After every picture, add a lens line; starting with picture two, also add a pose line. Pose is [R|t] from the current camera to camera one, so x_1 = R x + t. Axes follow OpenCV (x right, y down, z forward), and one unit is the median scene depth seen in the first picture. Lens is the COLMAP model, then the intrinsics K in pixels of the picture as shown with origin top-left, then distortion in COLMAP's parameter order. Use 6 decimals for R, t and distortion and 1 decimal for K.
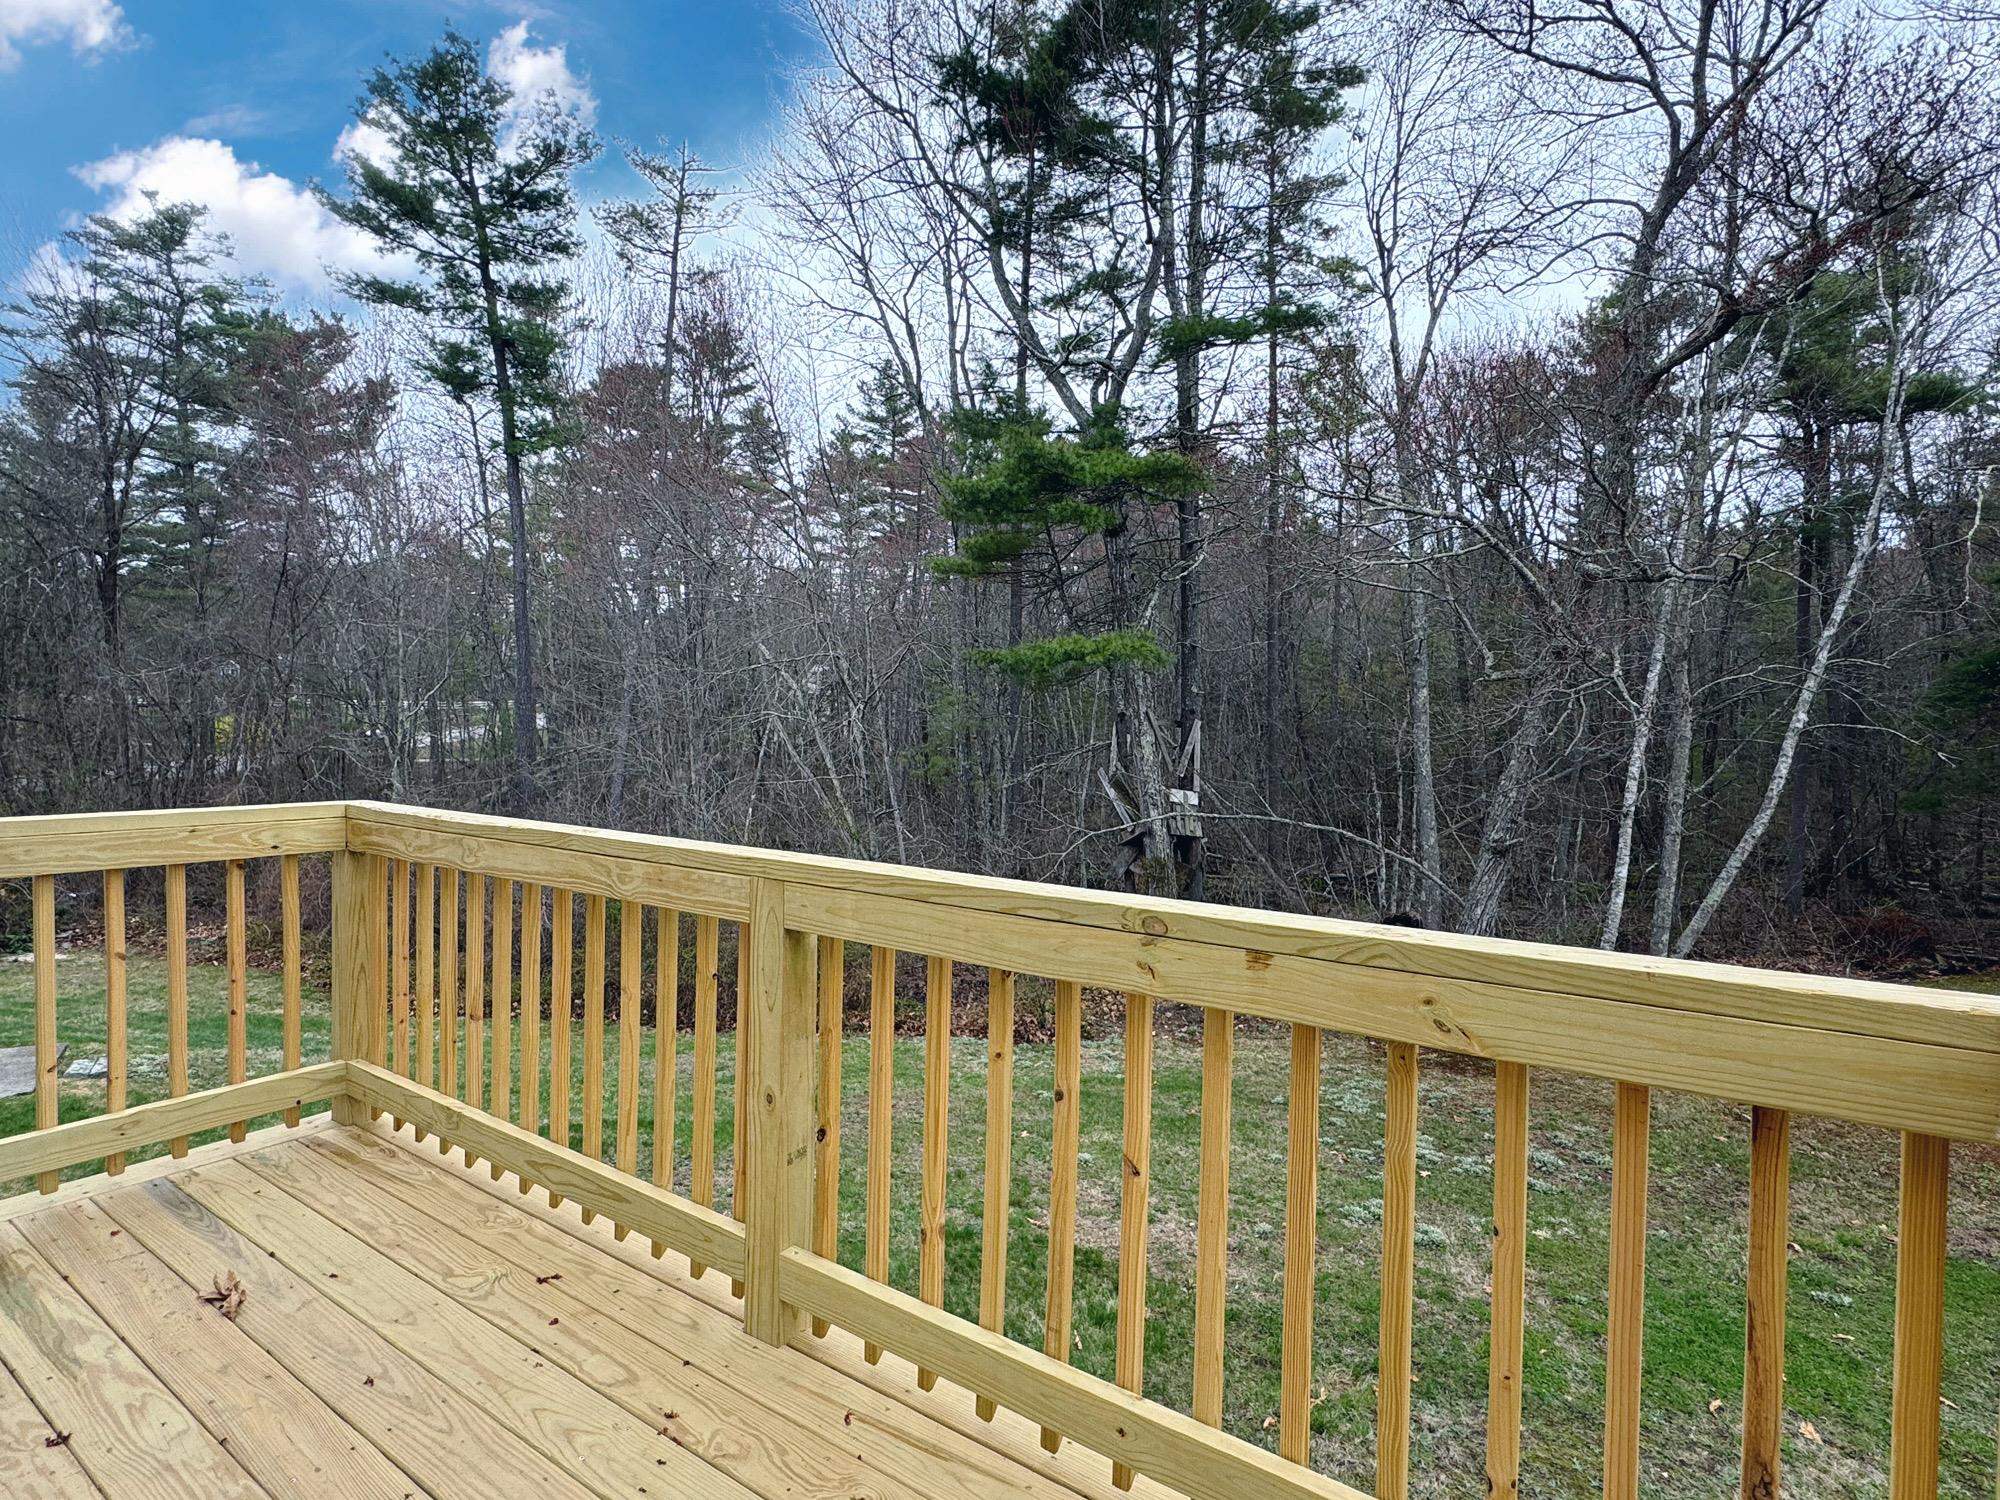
lens RADIAL K [[1079.6, 0, 1040.3], [0, 1079.6, 745.4], [0, 0, 1]] dist [0.023620, -0.048661]
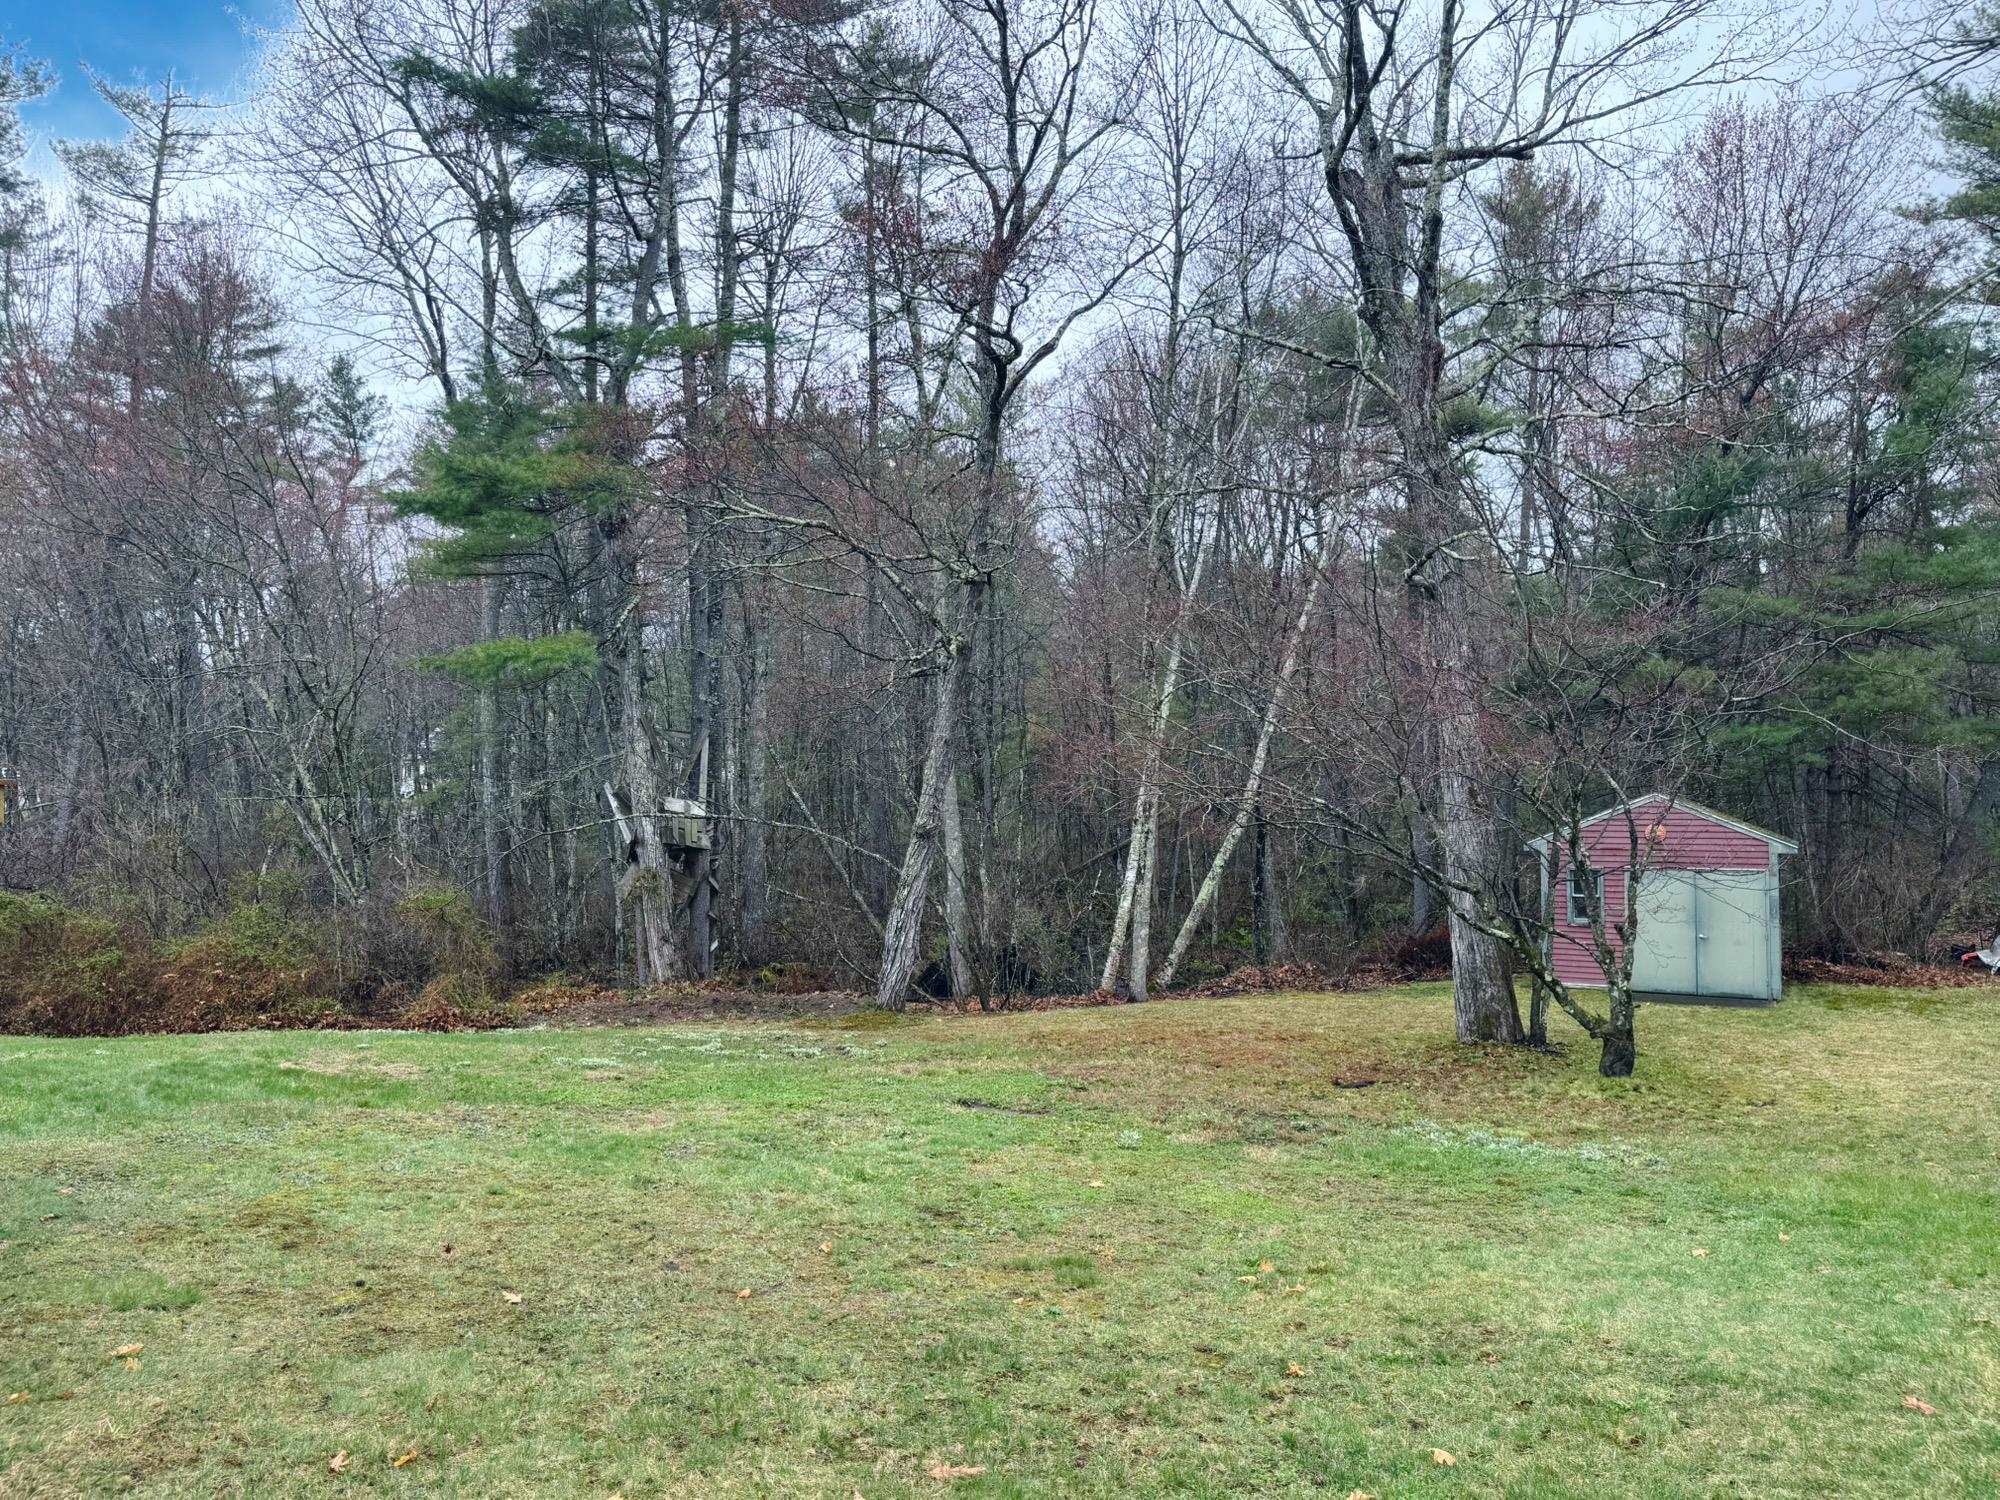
lens RADIAL K [[1395.7, 0, 984.0], [0, 1395.7, 753.5], [0, 0, 1]] dist [0.102409, -0.134671]
pose [[0.987465, -0.005304, 0.157746, 0.133562], [0.012431, 0.998944, -0.044225, 0.039645], [-0.157345, 0.045631, 0.986489, -0.193253]]
